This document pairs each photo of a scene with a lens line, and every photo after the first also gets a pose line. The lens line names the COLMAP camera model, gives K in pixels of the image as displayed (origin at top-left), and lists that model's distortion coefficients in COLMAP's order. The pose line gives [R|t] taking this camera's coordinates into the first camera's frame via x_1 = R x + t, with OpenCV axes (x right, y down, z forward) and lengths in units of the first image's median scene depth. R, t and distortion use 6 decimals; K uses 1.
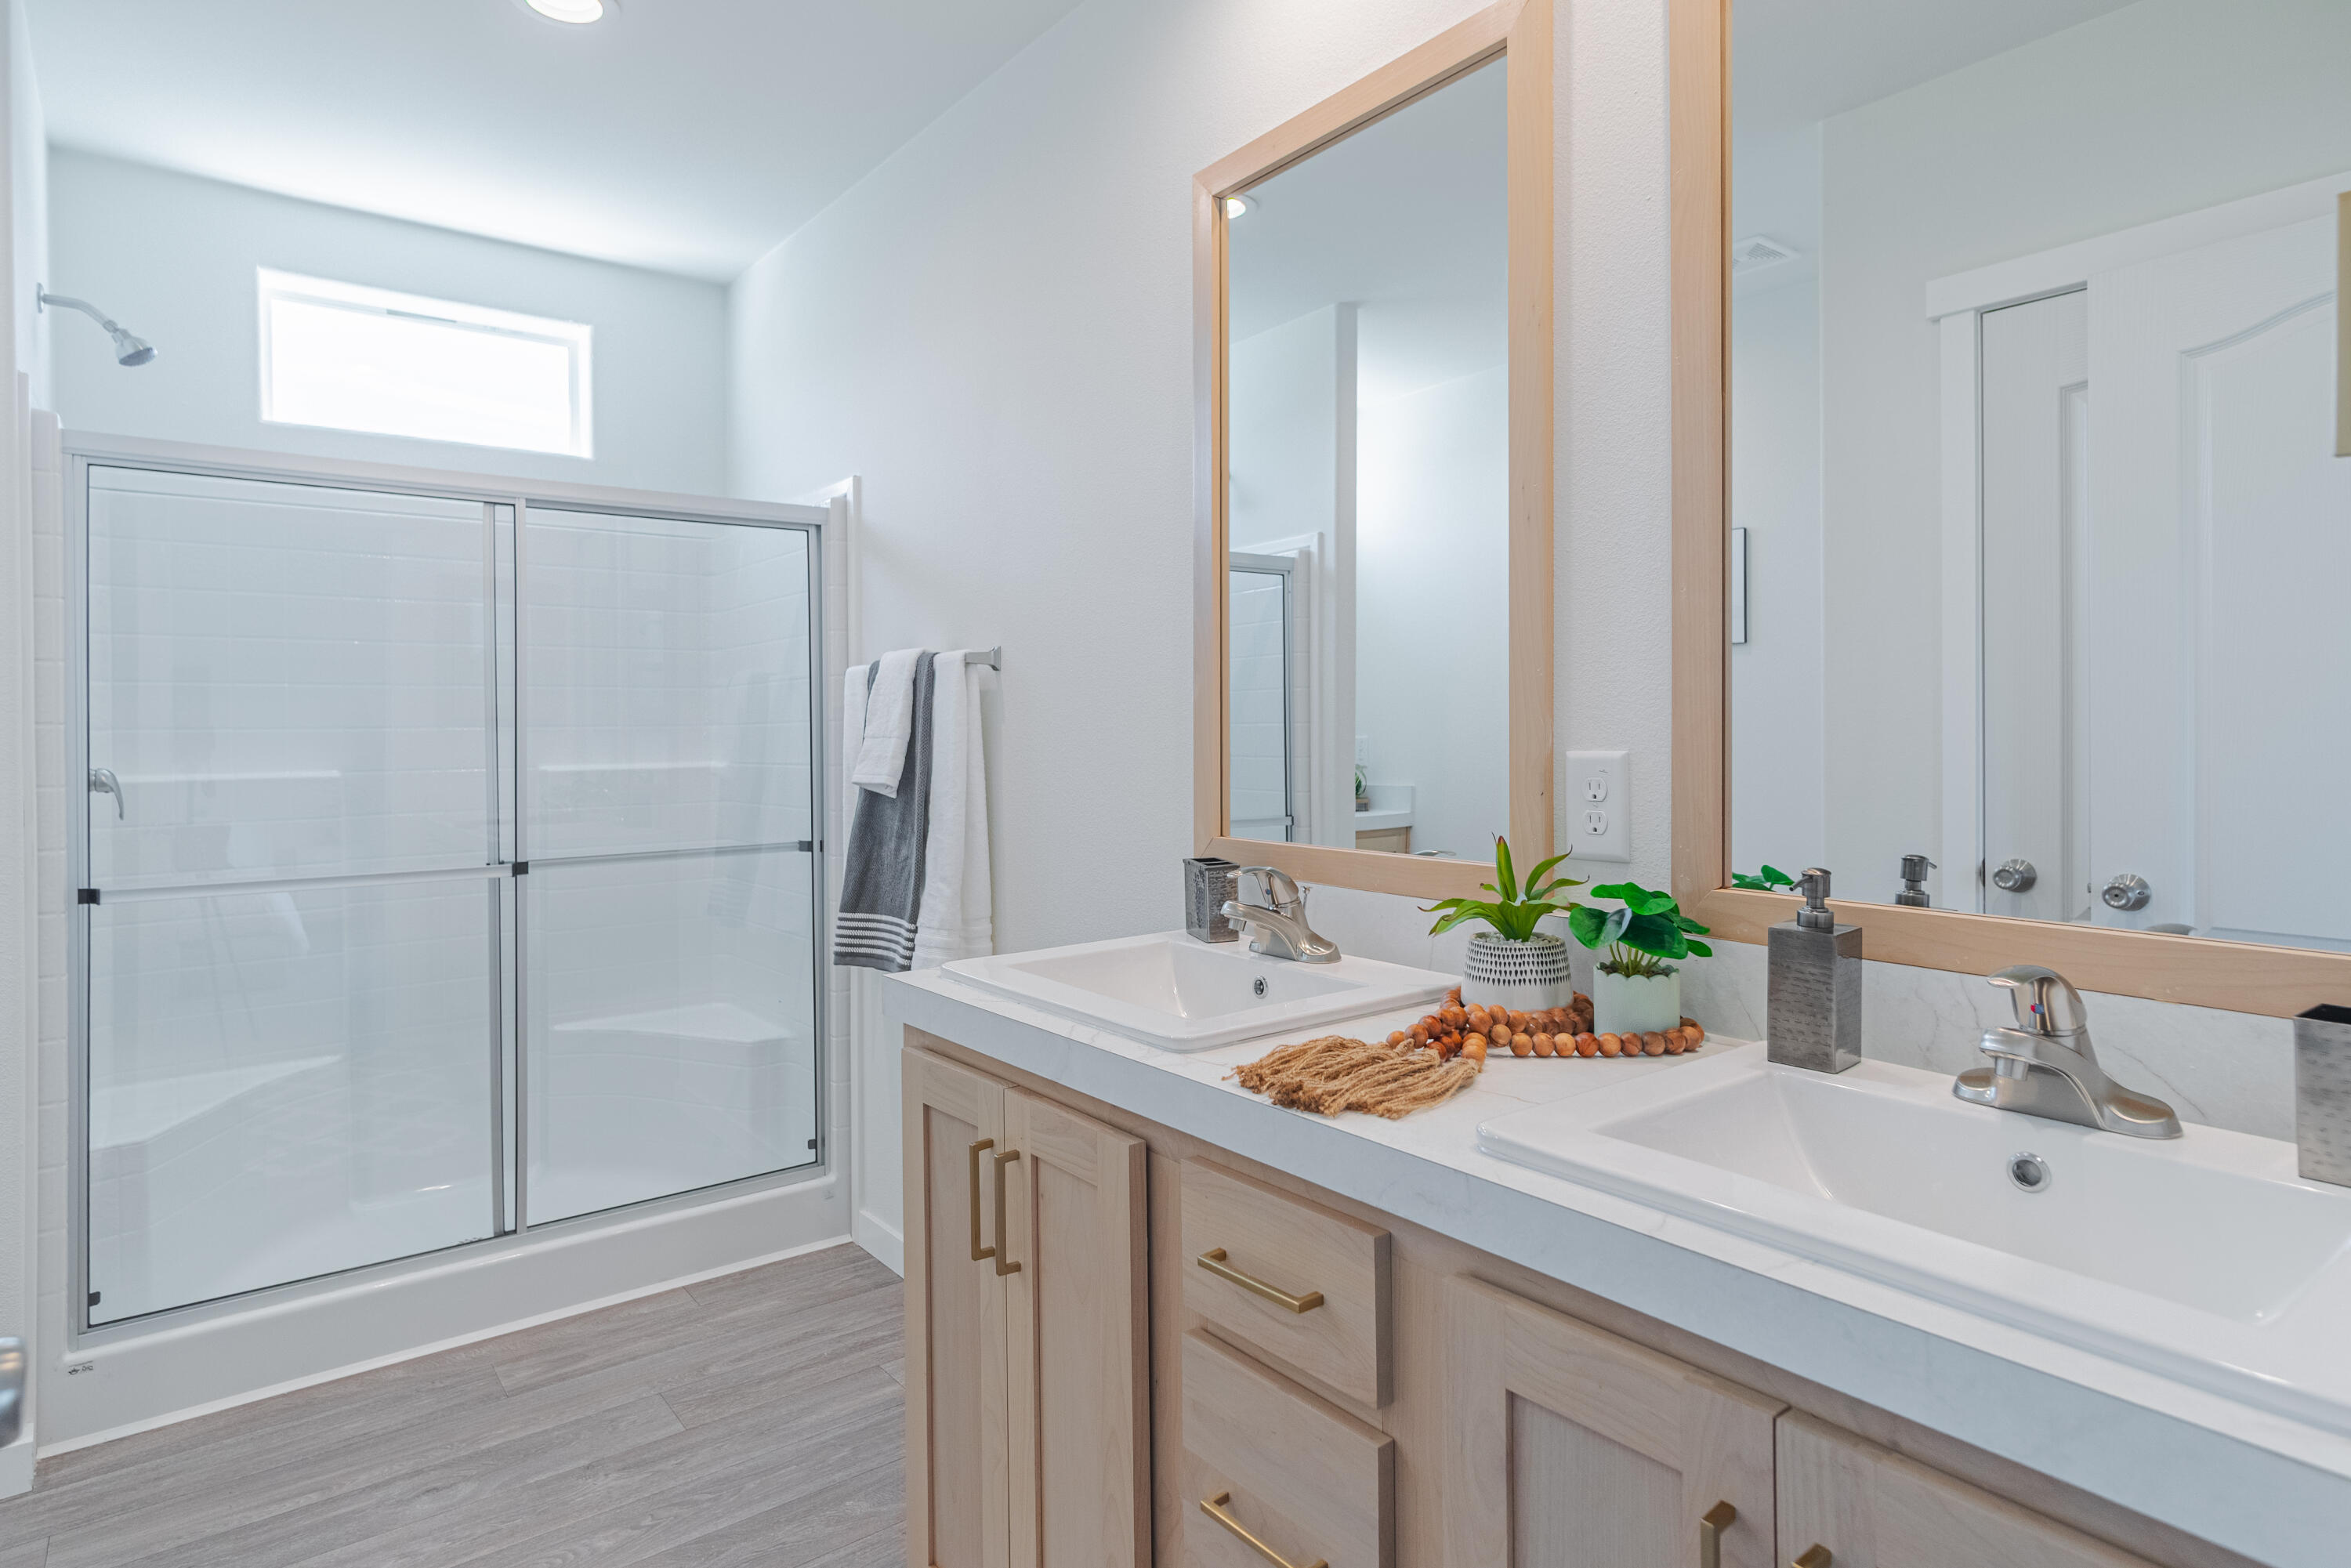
lens RADIAL K [[1260.5, 0, 1173.5], [0, 1260.5, 723.8], [0, 0, 1]] dist [-0.000500, 0.001200]
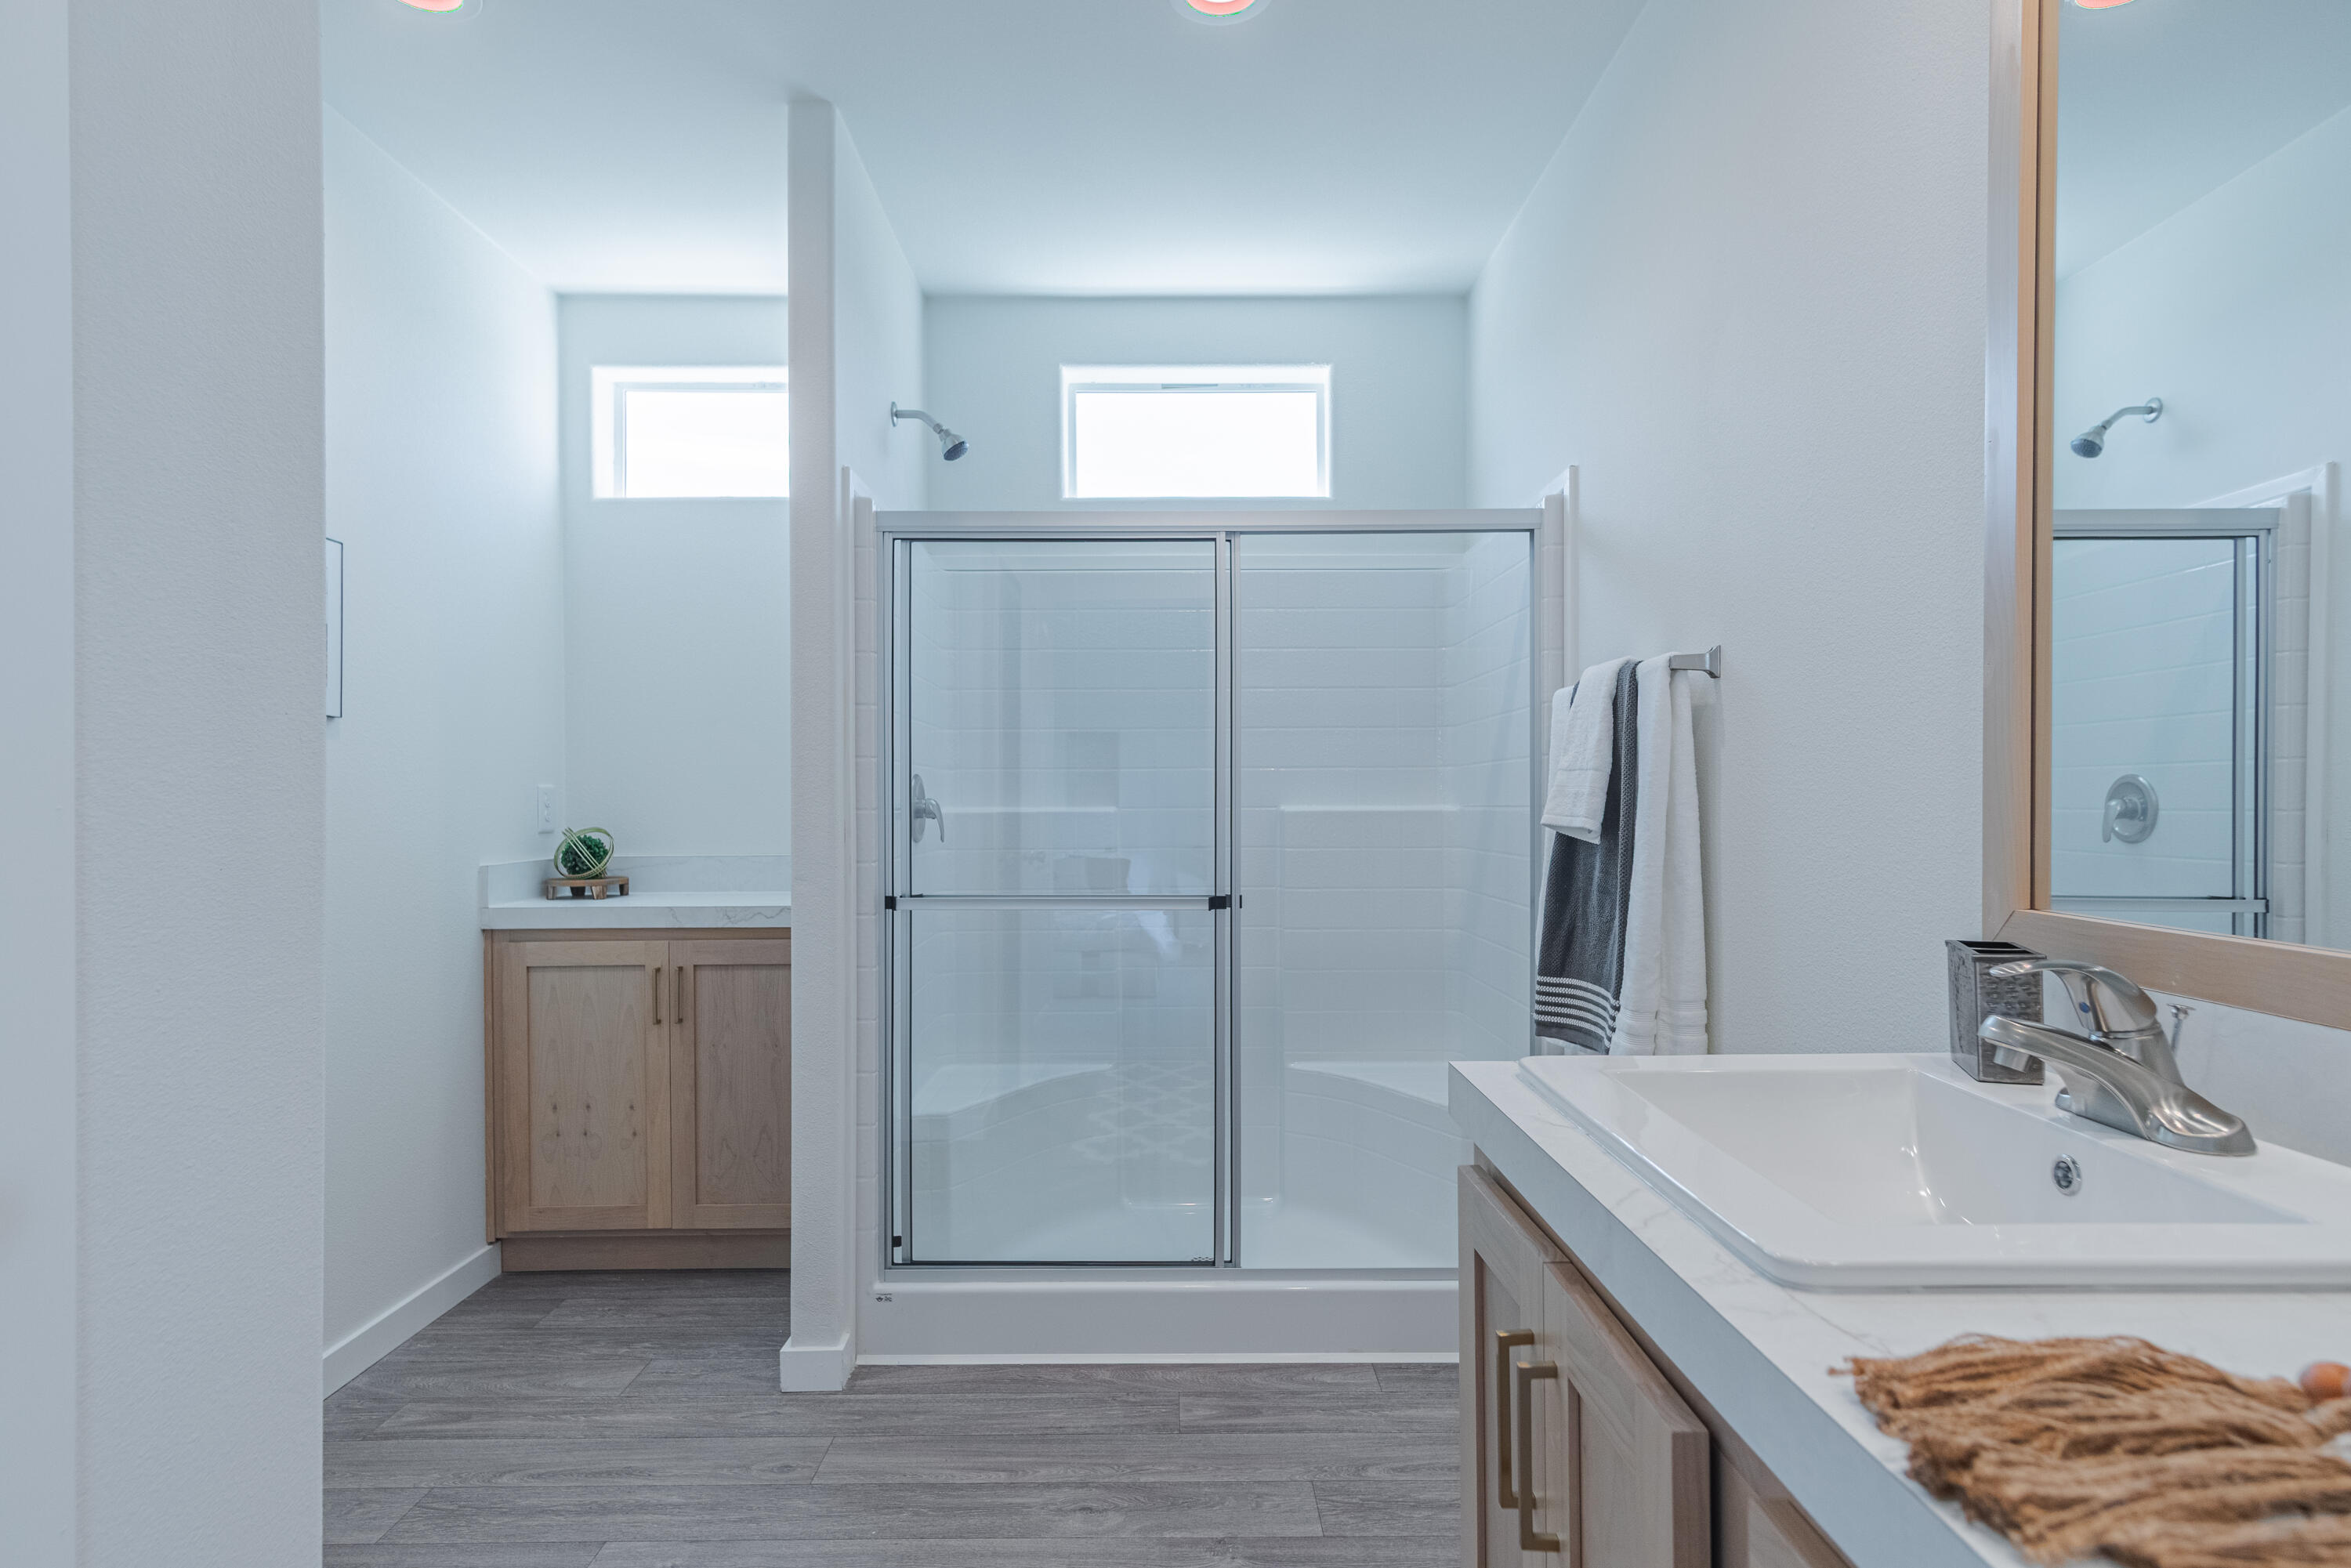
lens RADIAL K [[1245.9, 0, 1181.0], [0, 1245.9, 795.3], [0, 0, 1]] dist [0.004304, 0.001676]
pose [[0.794306, 0.006334, -0.607485, 0.066991], [-0.002256, 0.999970, 0.007476, 0.025716], [0.607513, -0.004568, 0.794296, 0.227730]]
